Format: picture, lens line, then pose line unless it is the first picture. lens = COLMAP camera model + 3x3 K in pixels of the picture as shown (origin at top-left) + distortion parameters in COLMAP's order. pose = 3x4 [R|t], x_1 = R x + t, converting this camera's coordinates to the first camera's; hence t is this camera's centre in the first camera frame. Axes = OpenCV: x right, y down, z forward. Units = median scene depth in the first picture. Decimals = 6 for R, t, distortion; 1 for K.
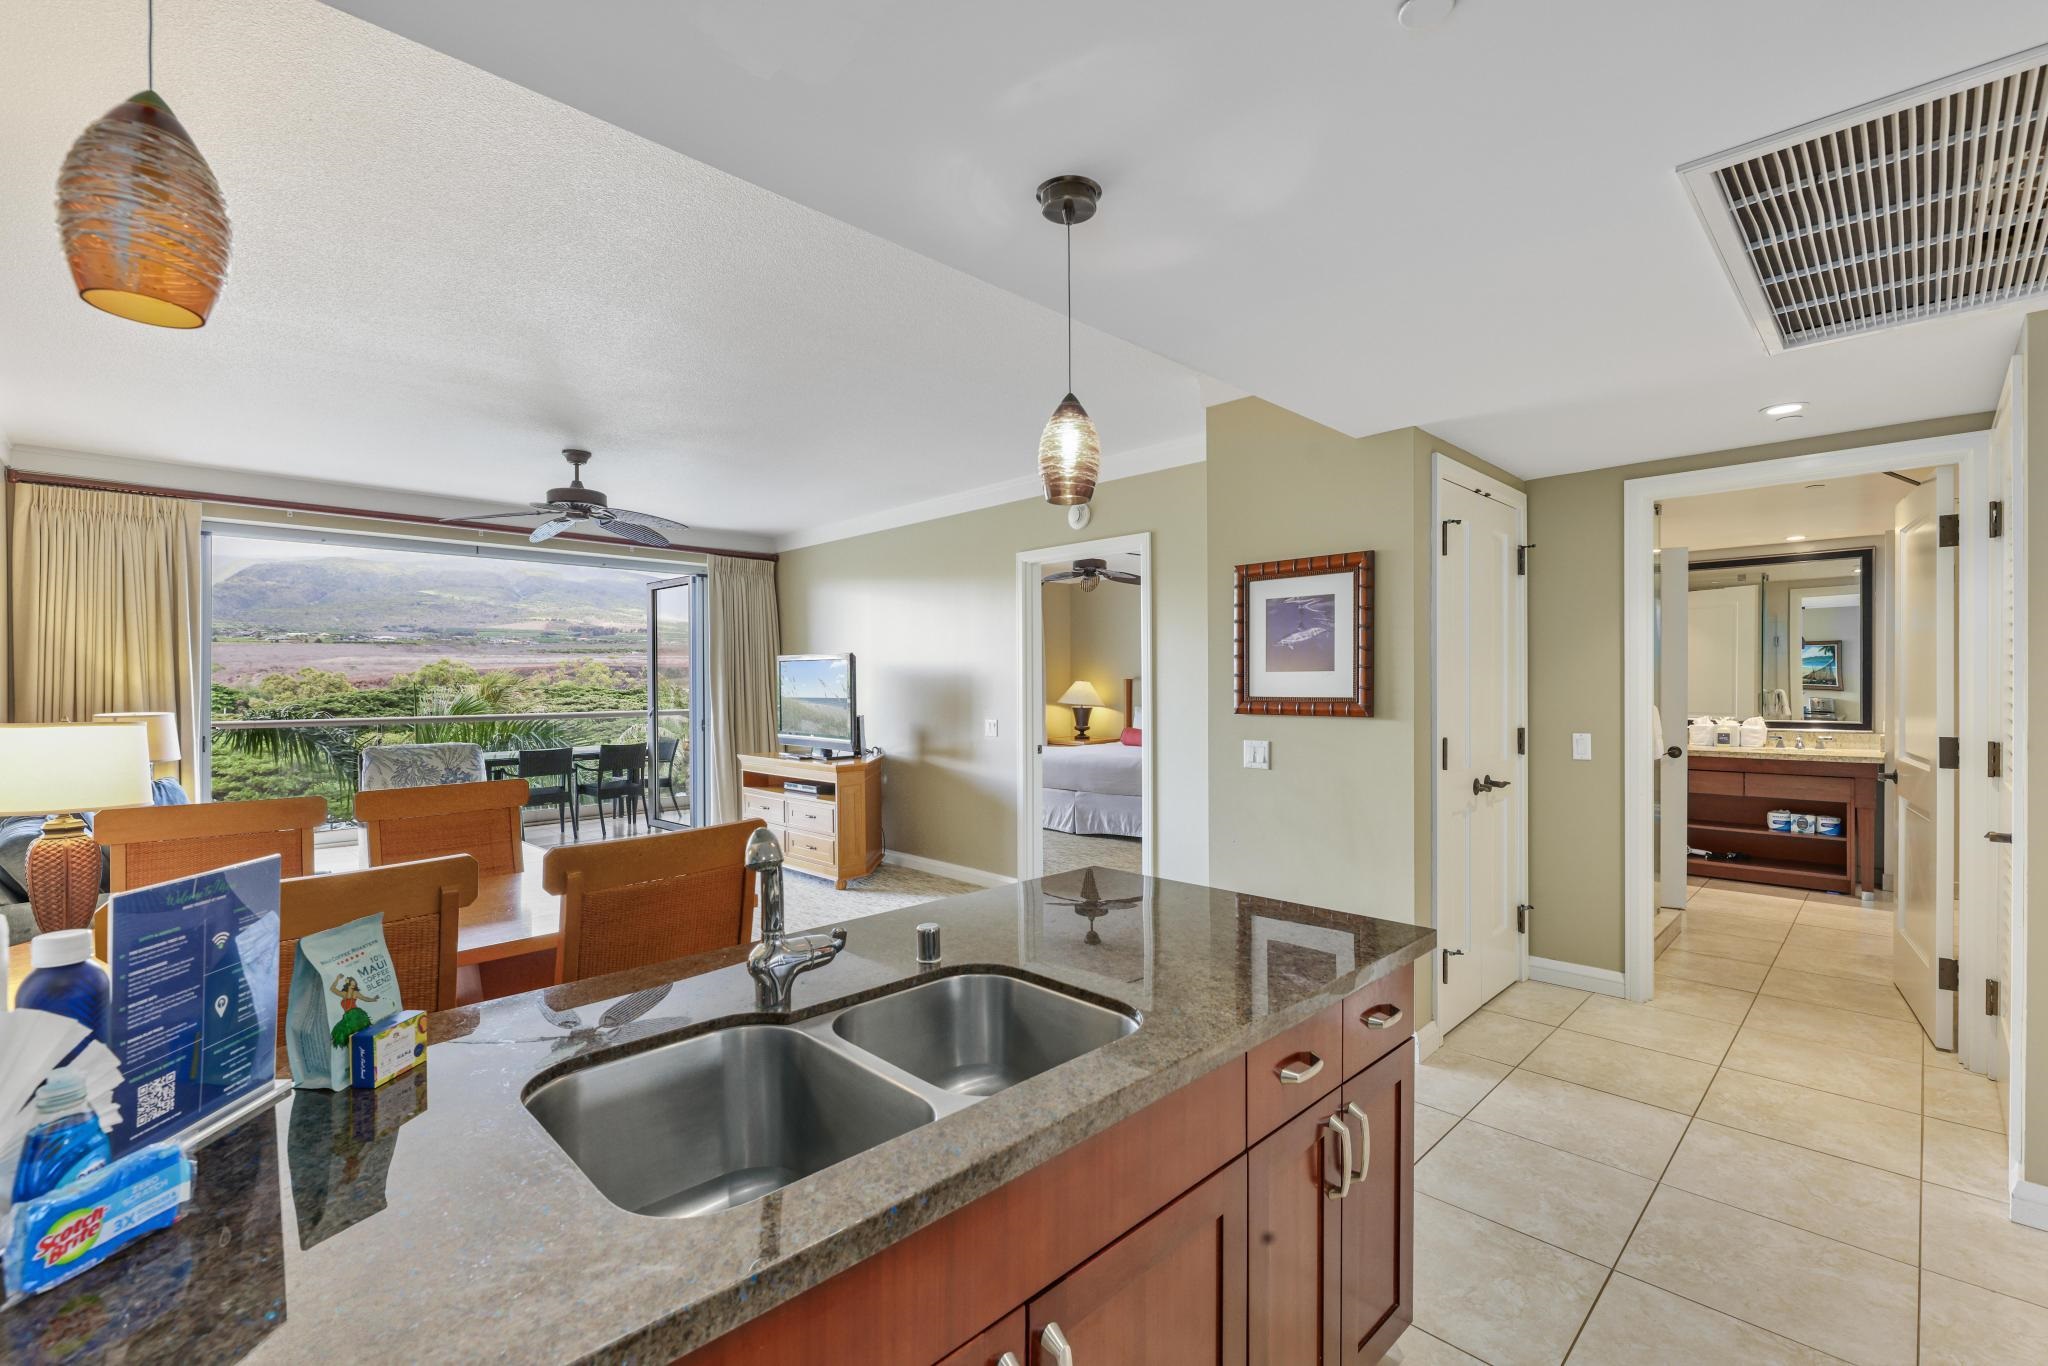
lens RADIAL K [[890.3, 0, 1031.6], [0, 890.3, 692.8], [0, 0, 1]] dist [0.000693, -0.000971]
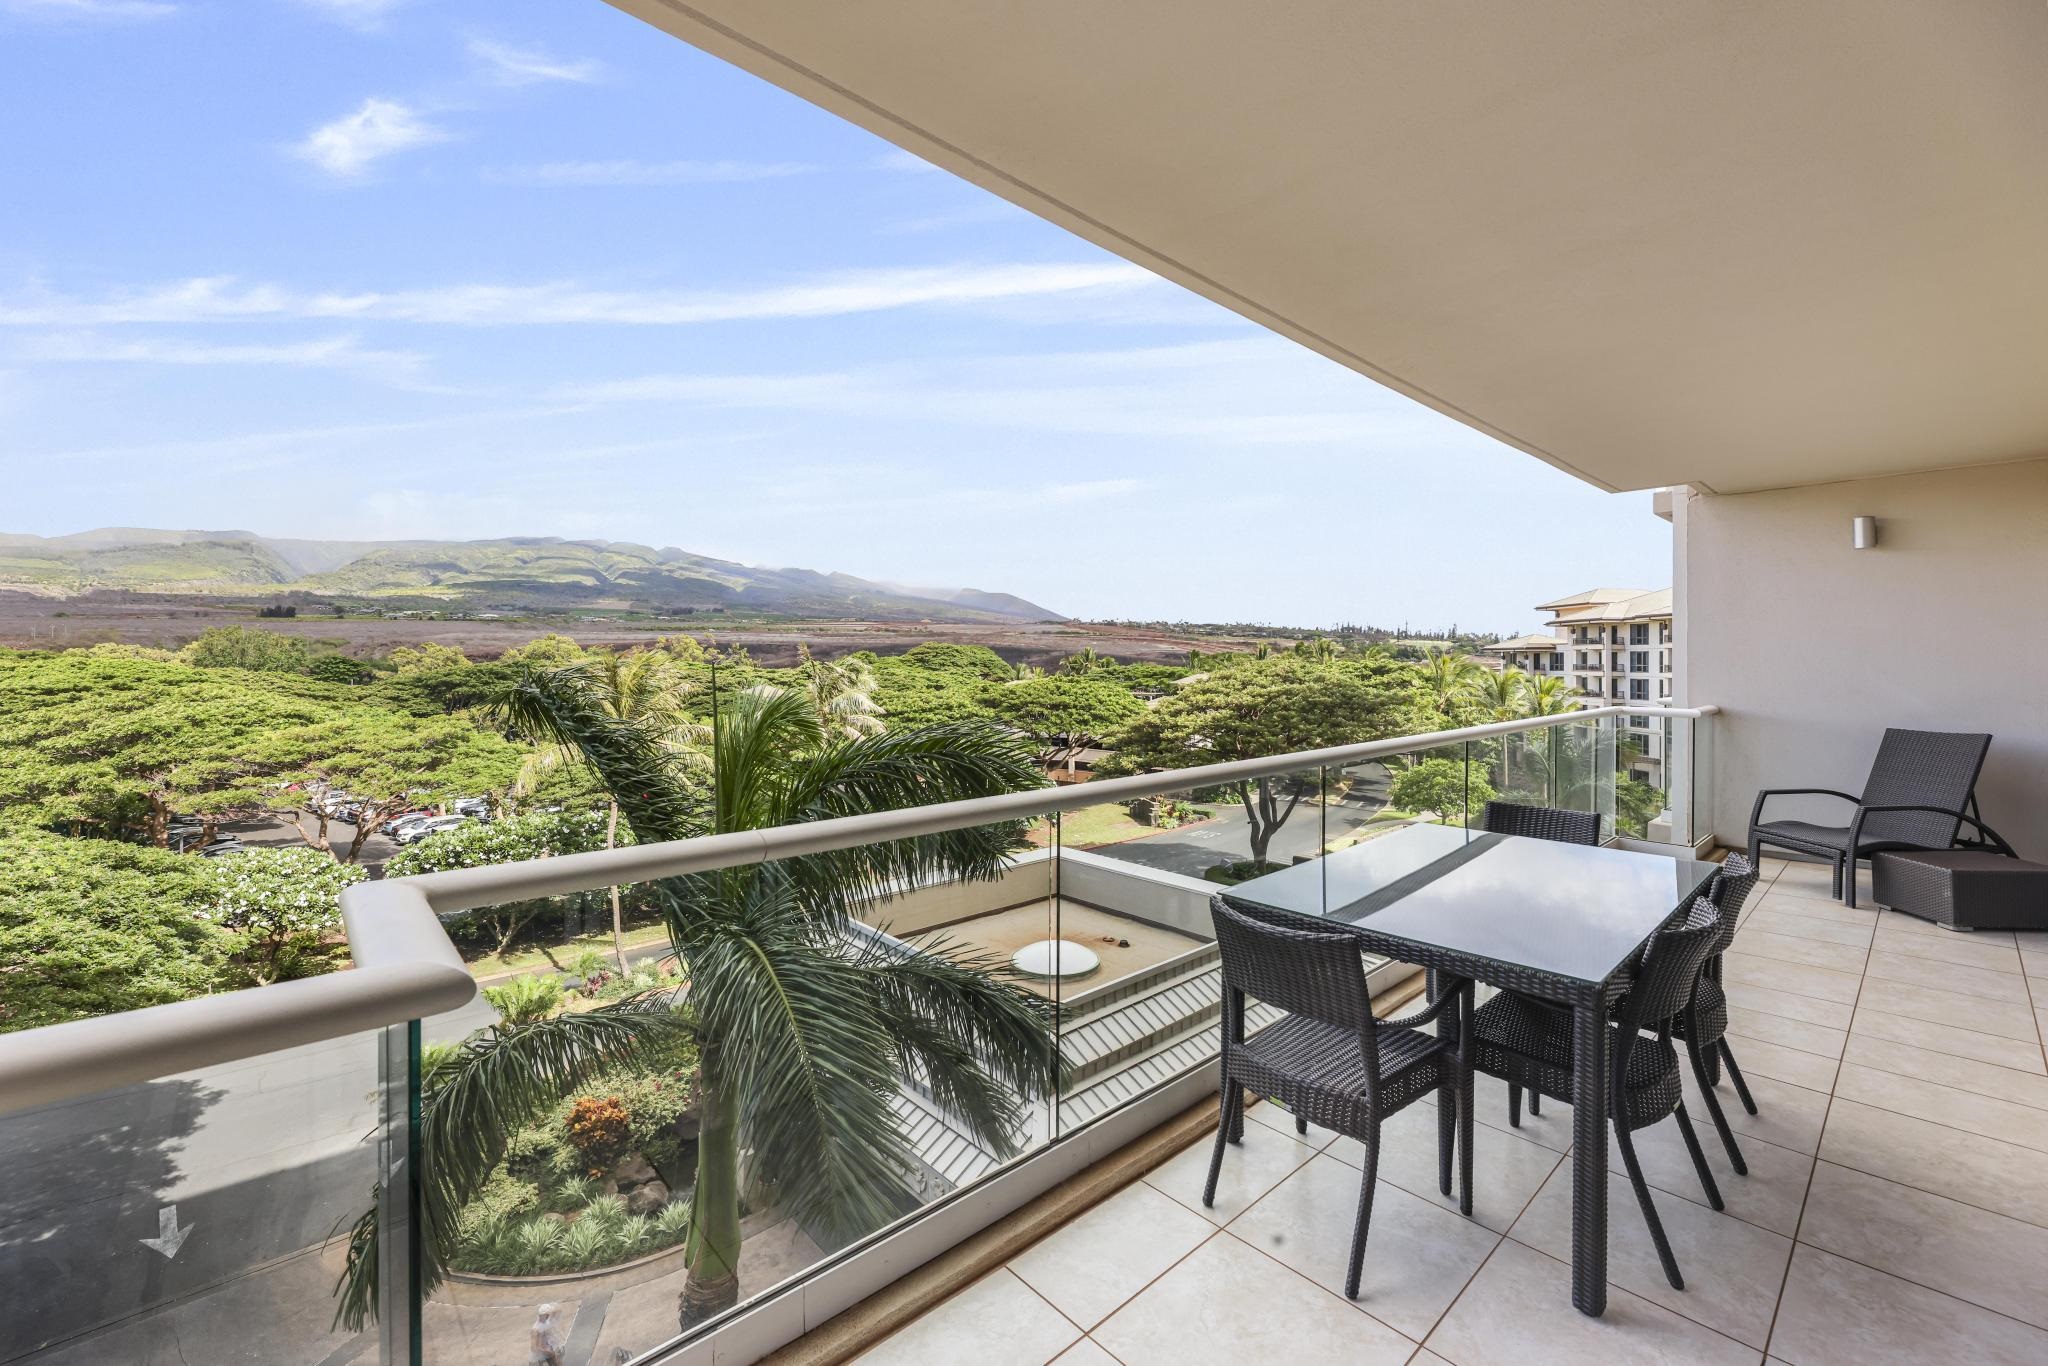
lens RADIAL K [[833.7, 0, 1025.8], [0, 833.7, 663.3], [0, 0, 1]] dist [0.001669, -0.000906]
pose [[0.998512, 0.006614, -0.054124, -0.895707], [-0.007023, 0.999948, -0.007374, -0.013554], [0.054072, 0.007744, 0.998507, 0.869267]]
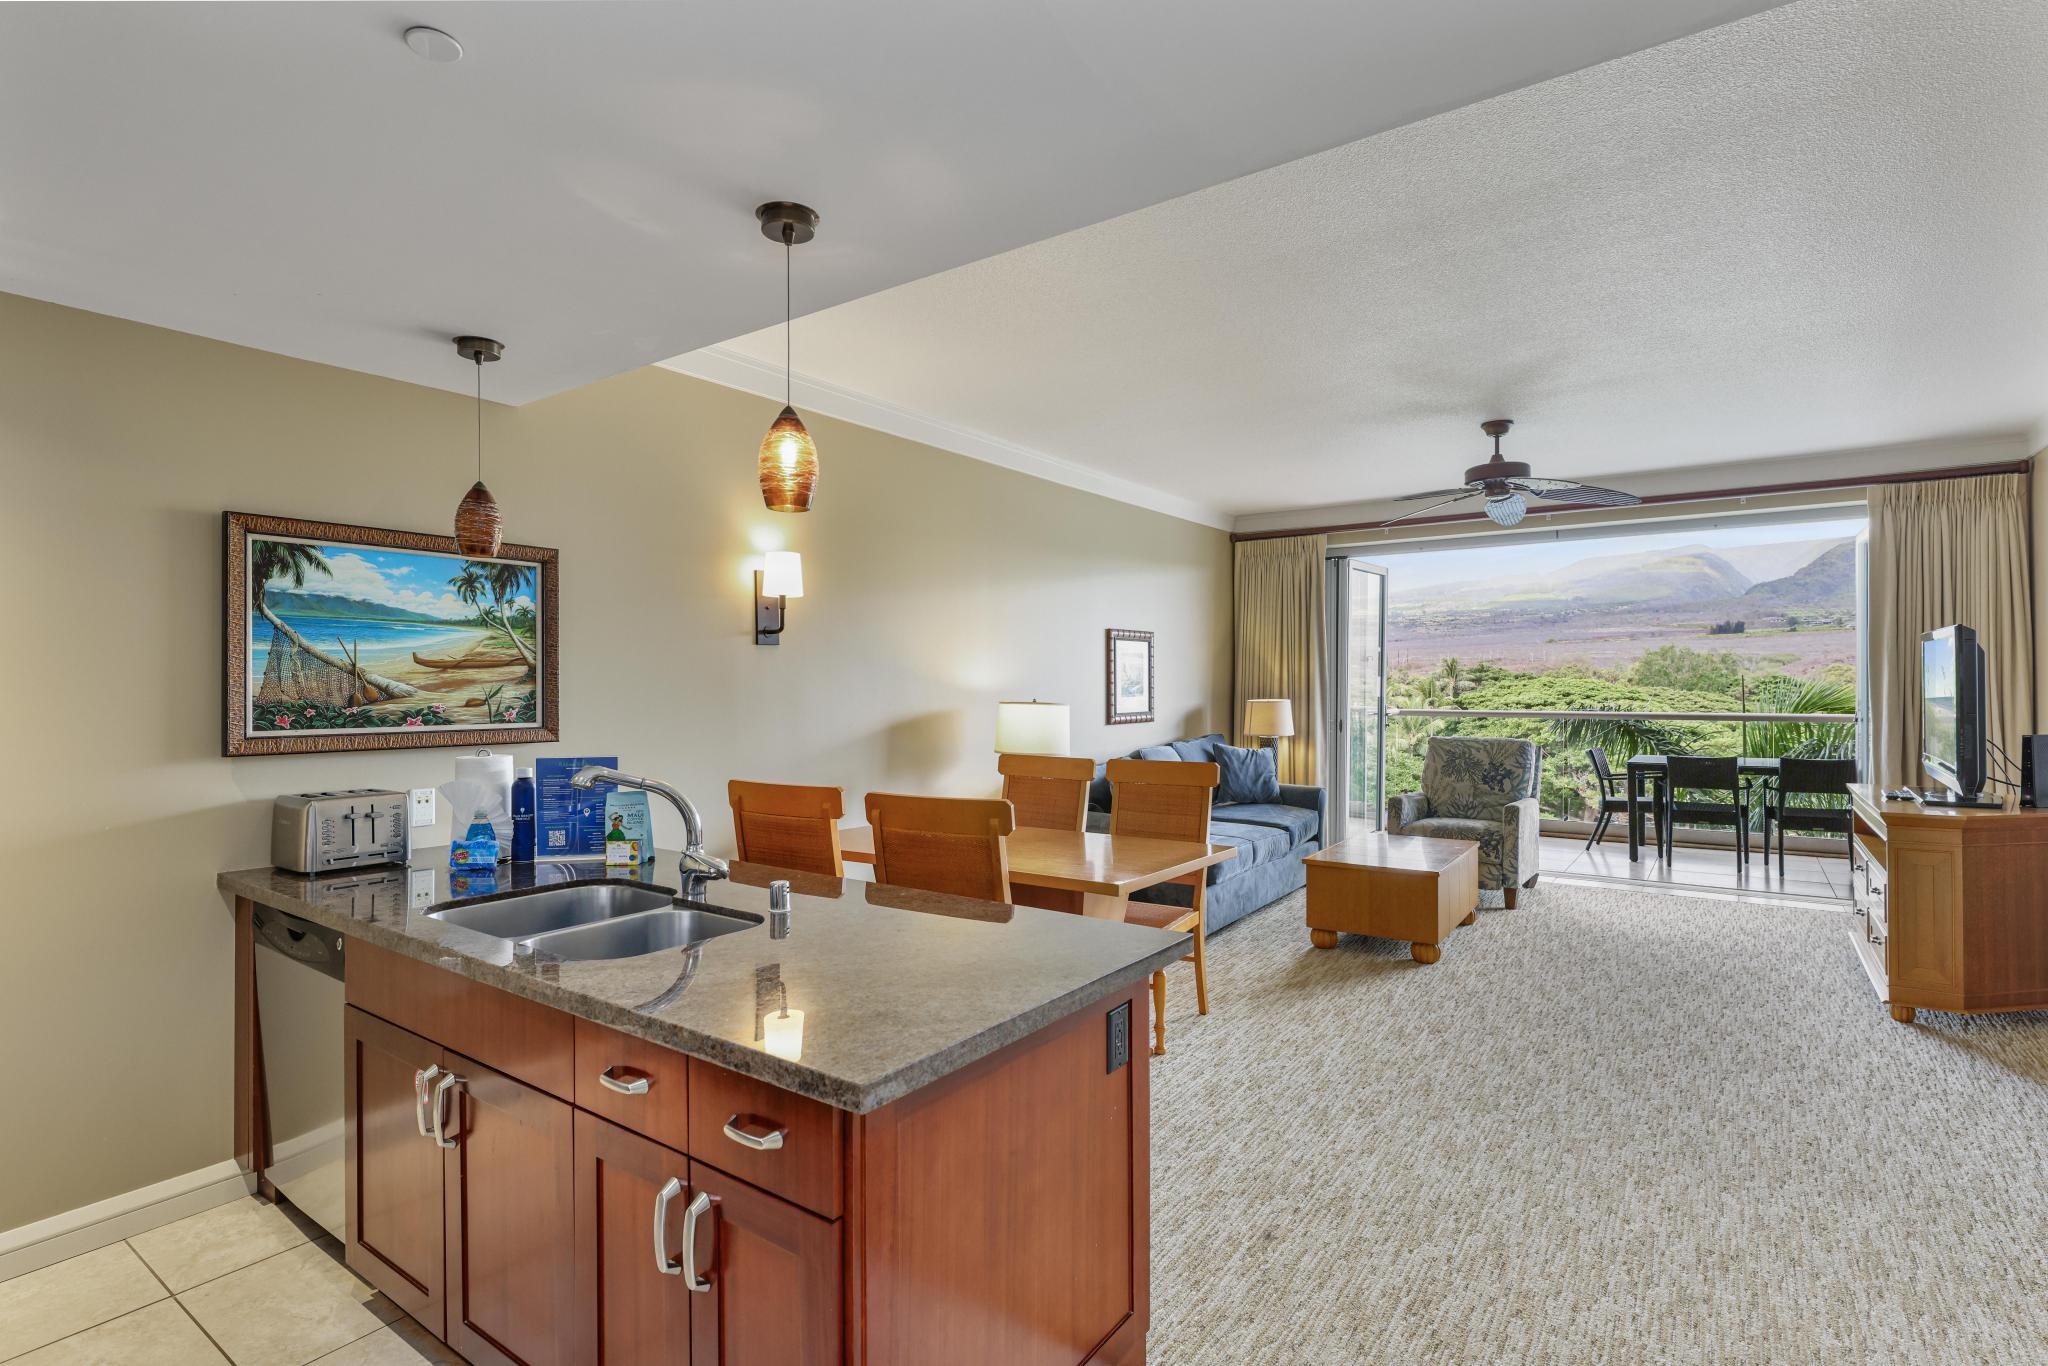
lens RADIAL K [[1003.8, 0, 1029.9], [0, 1003.8, 687.6], [0, 0, 1]] dist [0.005775, 0.000381]
pose [[0.175507, 0.009831, -0.984429, 0.322091], [-0.007688, 0.999933, 0.008616, -0.004280], [0.984448, 0.006056, 0.175571, 0.270989]]
